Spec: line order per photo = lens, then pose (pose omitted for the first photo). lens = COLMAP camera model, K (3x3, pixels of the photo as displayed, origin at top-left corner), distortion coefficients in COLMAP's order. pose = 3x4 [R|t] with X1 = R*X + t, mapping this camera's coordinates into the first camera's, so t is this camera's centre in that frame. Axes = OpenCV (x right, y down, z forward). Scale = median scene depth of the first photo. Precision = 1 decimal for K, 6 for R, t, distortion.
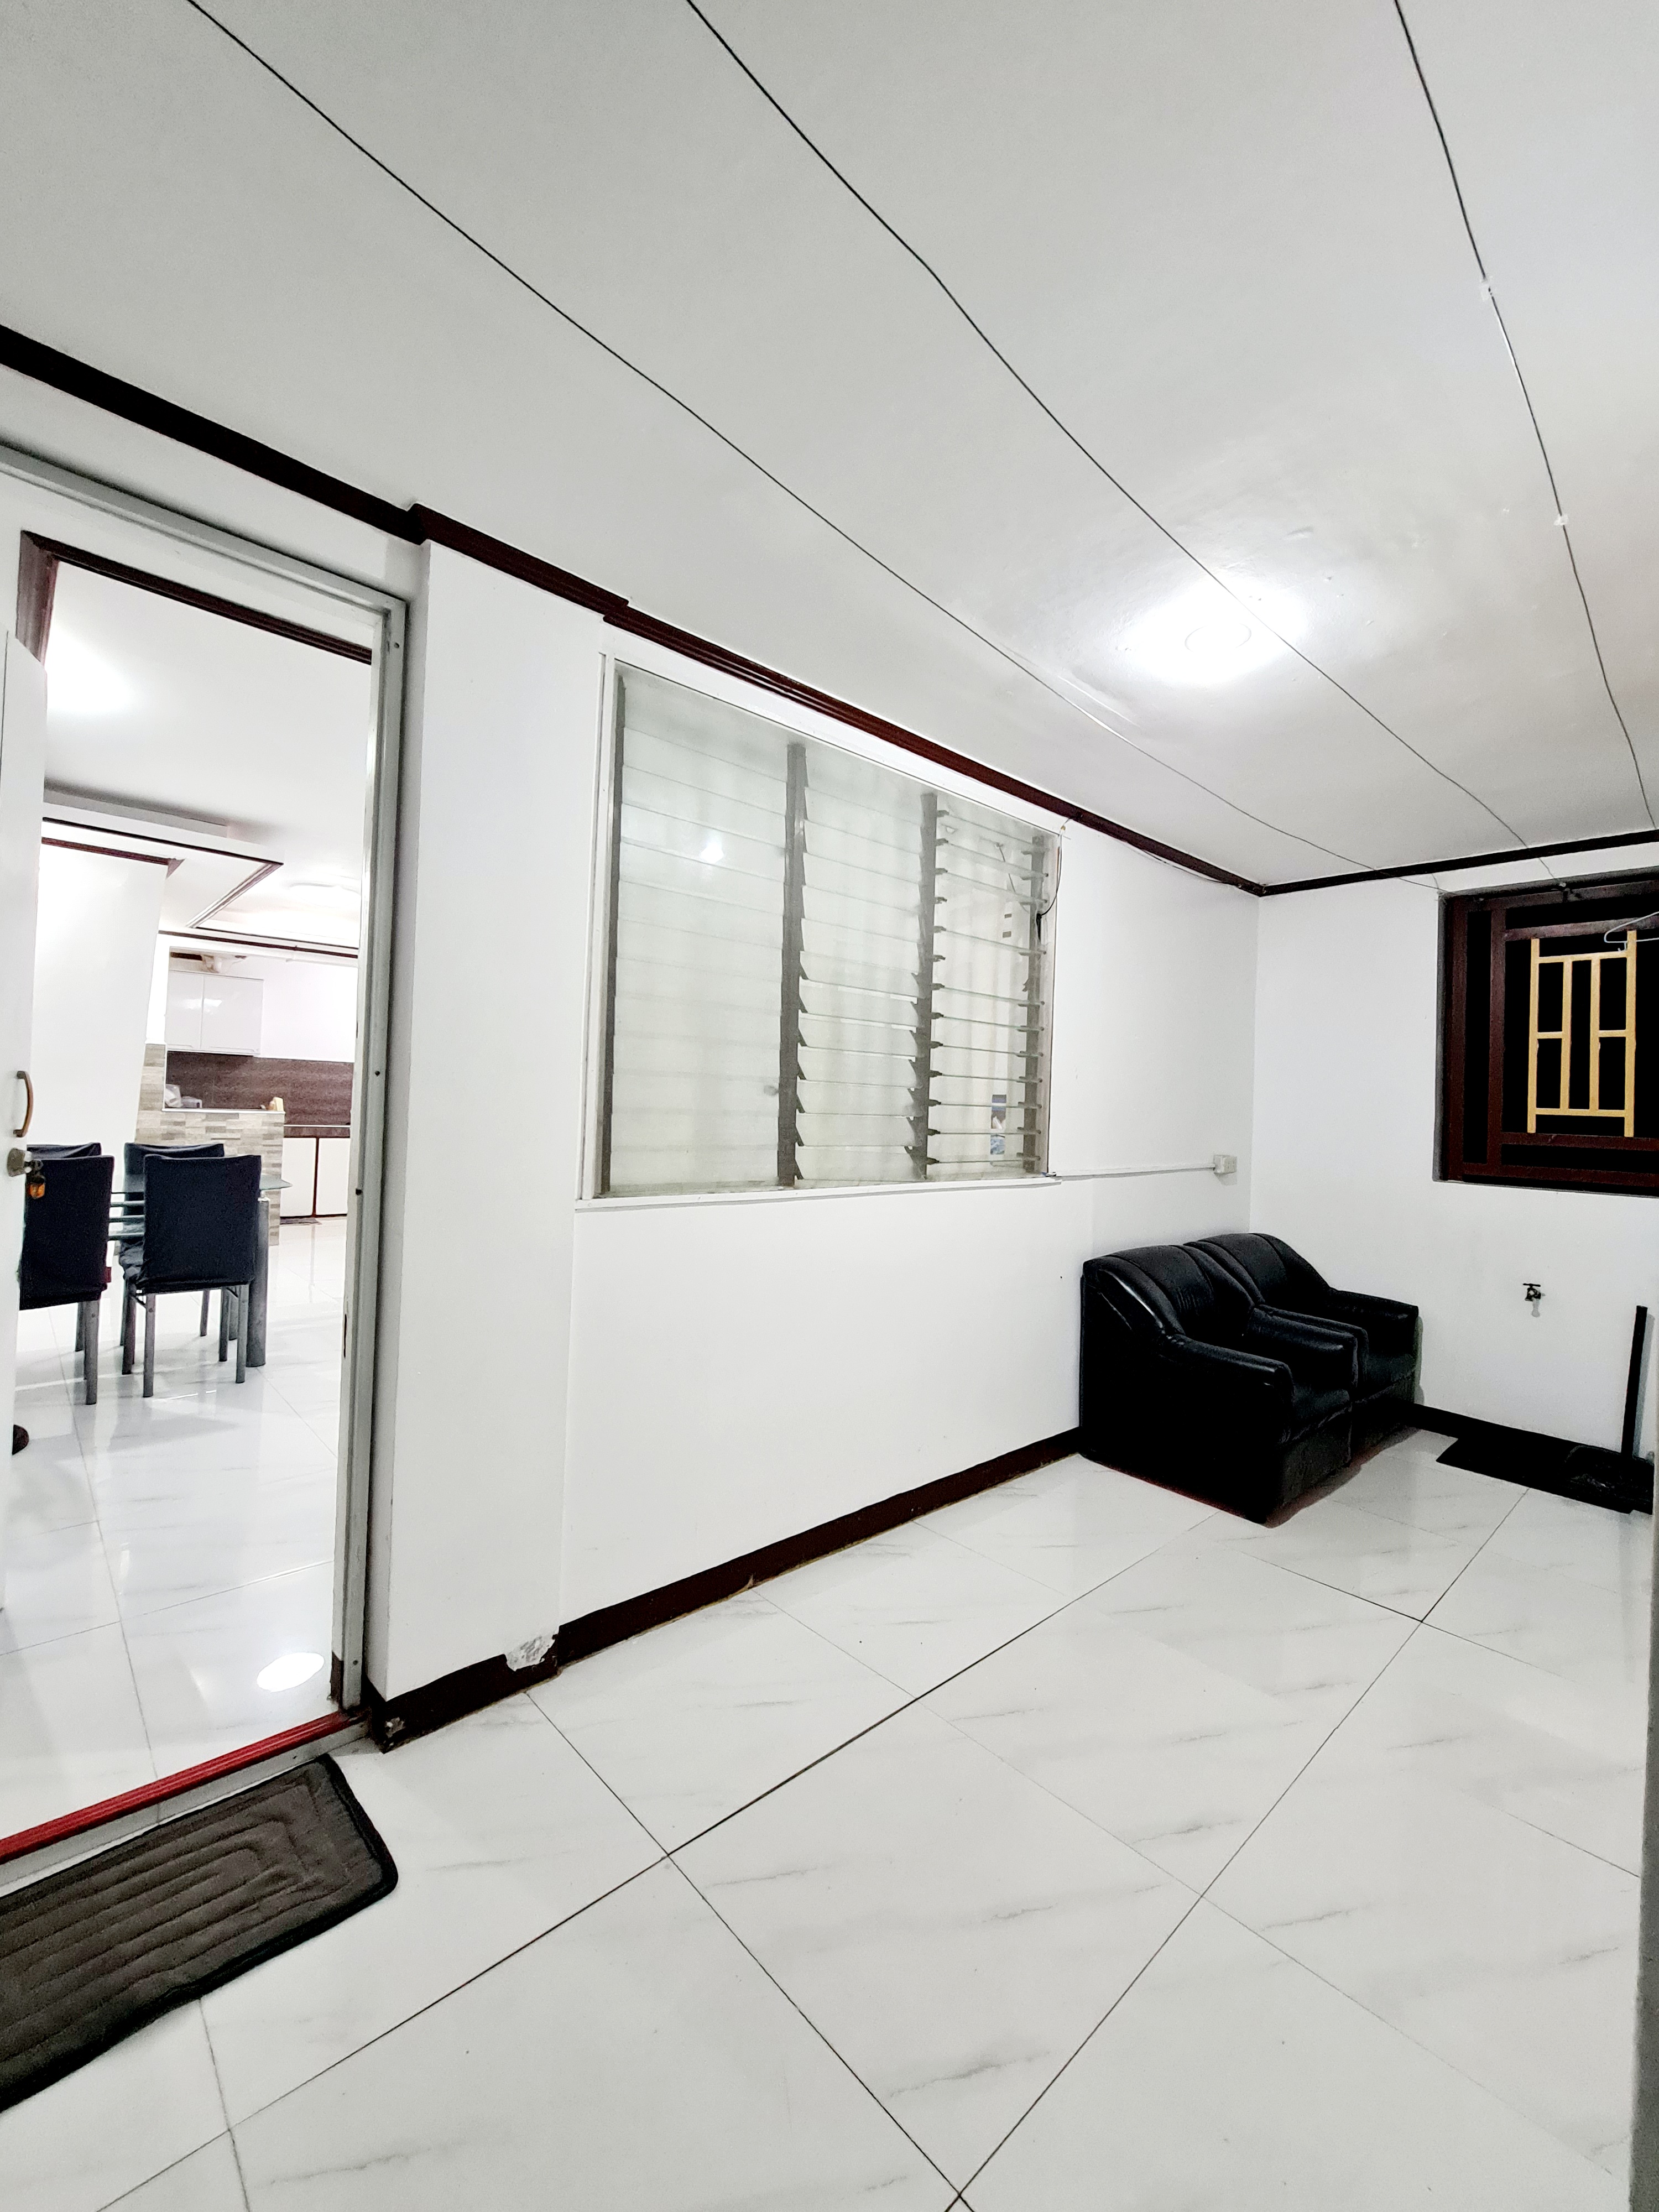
lens RADIAL K [[910.9, 0, 826.6], [0, 910.9, 1097.4], [0, 0, 1]] dist [-0.003058, -0.000283]
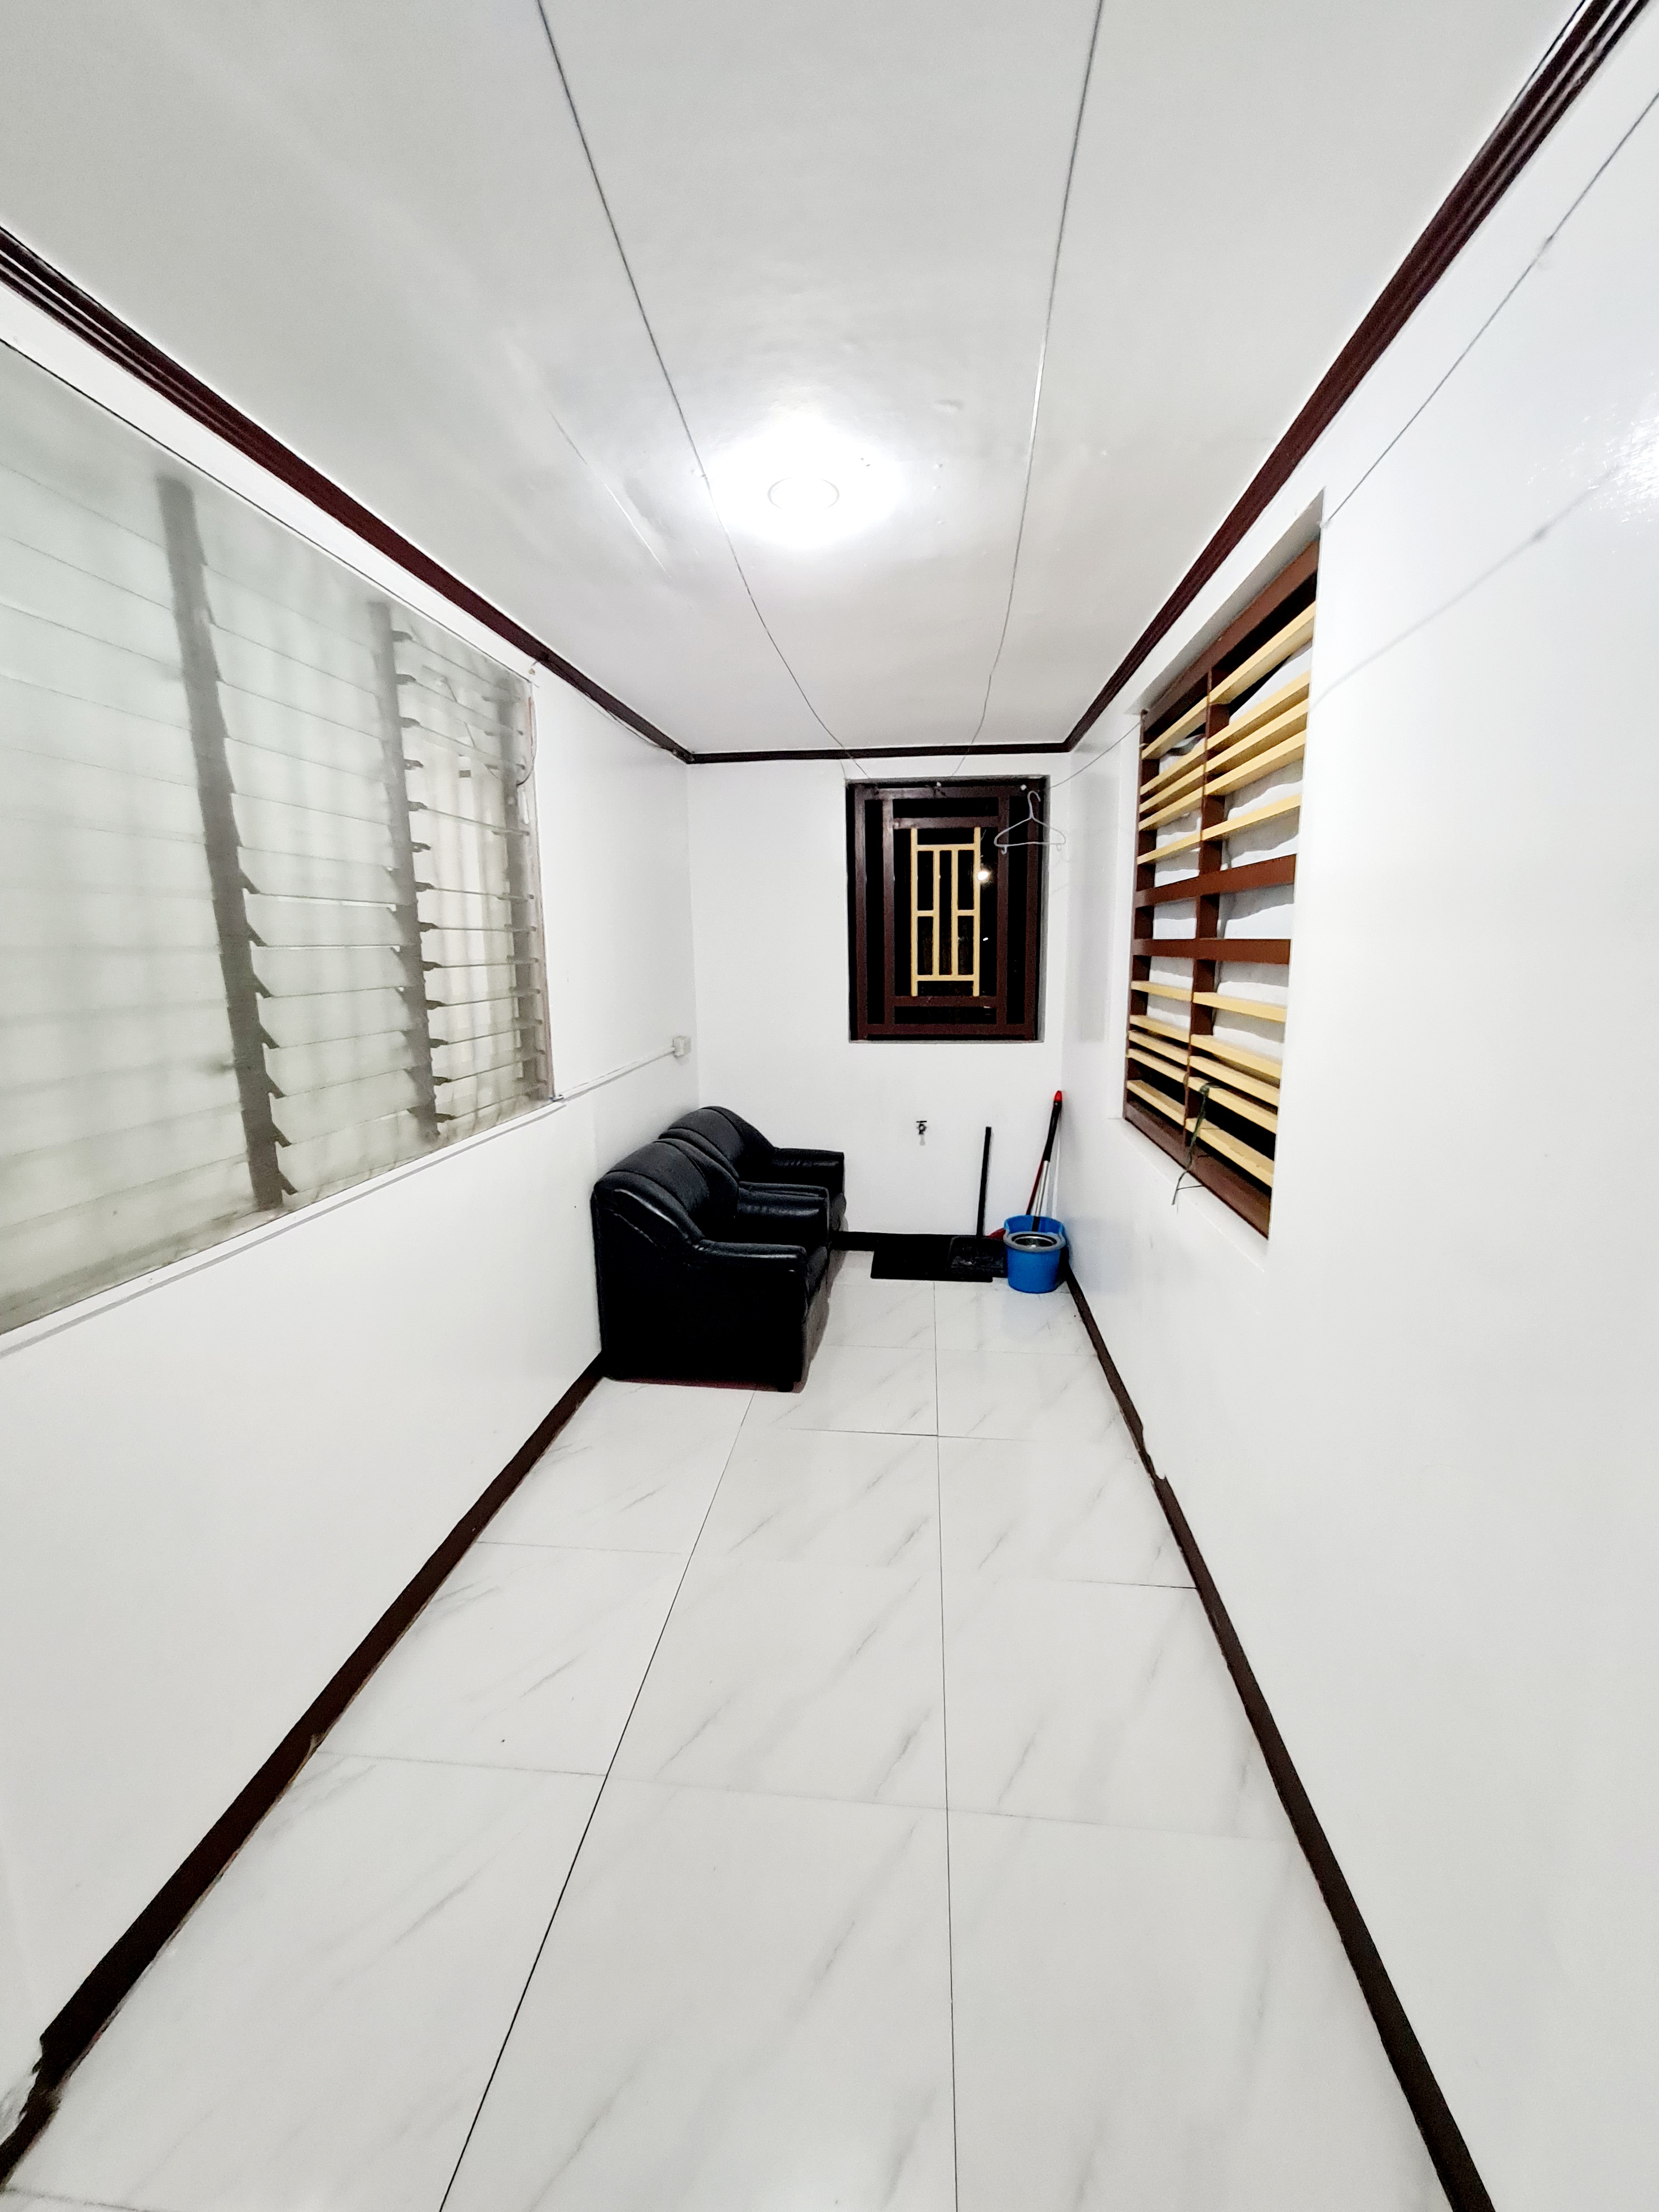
lens RADIAL K [[910.9, 0, 826.6], [0, 910.9, 1097.4], [0, 0, 1]] dist [-0.003058, -0.000283]
pose [[0.747673, -0.154681, 0.645801, -0.122052], [0.031626, 0.979684, 0.198037, -0.079411], [-0.663314, -0.127643, 0.737375, 0.188141]]
